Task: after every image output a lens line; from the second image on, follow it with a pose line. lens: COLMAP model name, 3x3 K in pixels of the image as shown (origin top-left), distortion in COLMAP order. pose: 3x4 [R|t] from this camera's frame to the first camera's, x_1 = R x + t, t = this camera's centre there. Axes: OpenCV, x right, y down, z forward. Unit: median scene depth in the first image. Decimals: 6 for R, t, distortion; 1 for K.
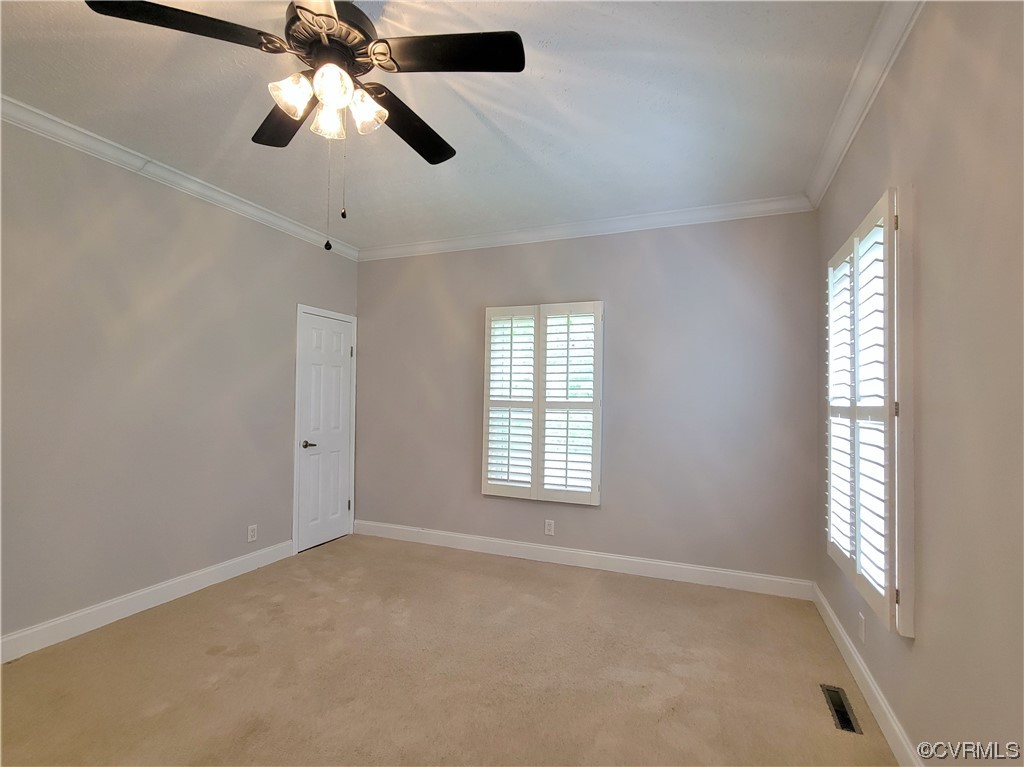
lens RADIAL K [[479.7, 0, 507.9], [0, 479.7, 390.0], [0, 0, 1]] dist [0.000650, -0.000162]
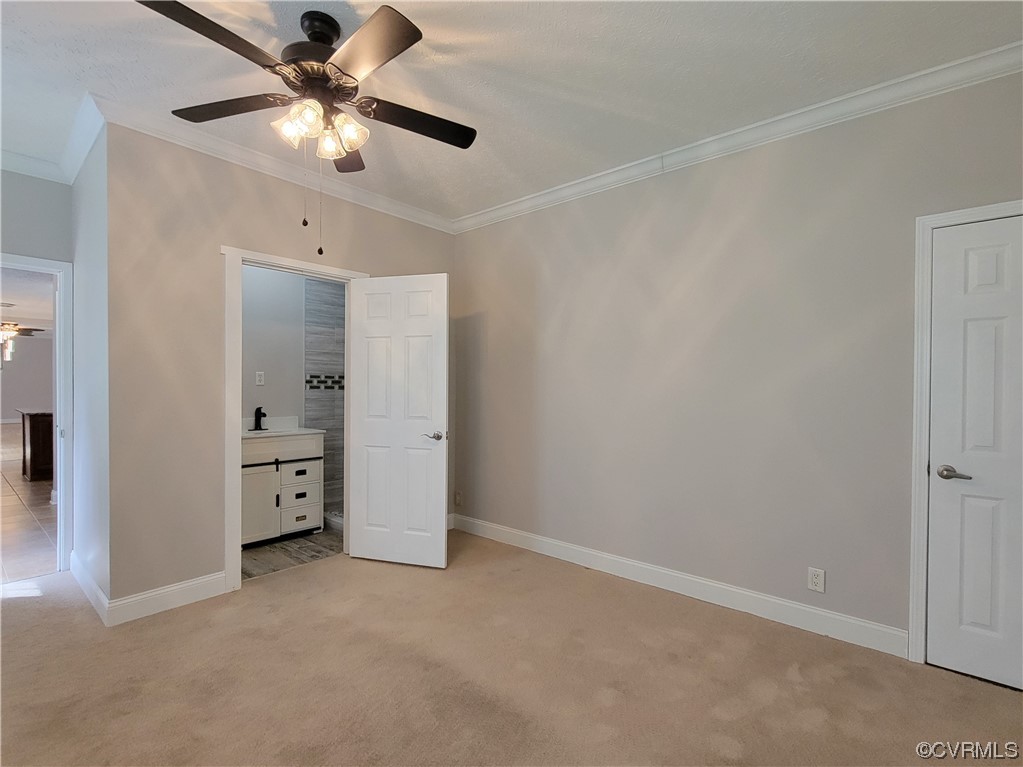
lens RADIAL K [[479.3, 0, 508.7], [0, 479.3, 389.7], [0, 0, 1]] dist [0.000650, -0.000162]
pose [[-0.307043, 0.000455, -0.951695, 0.249857], [0.005006, 0.999987, -0.001137, 0.019930], [0.951682, -0.005113, -0.307042, 0.730495]]
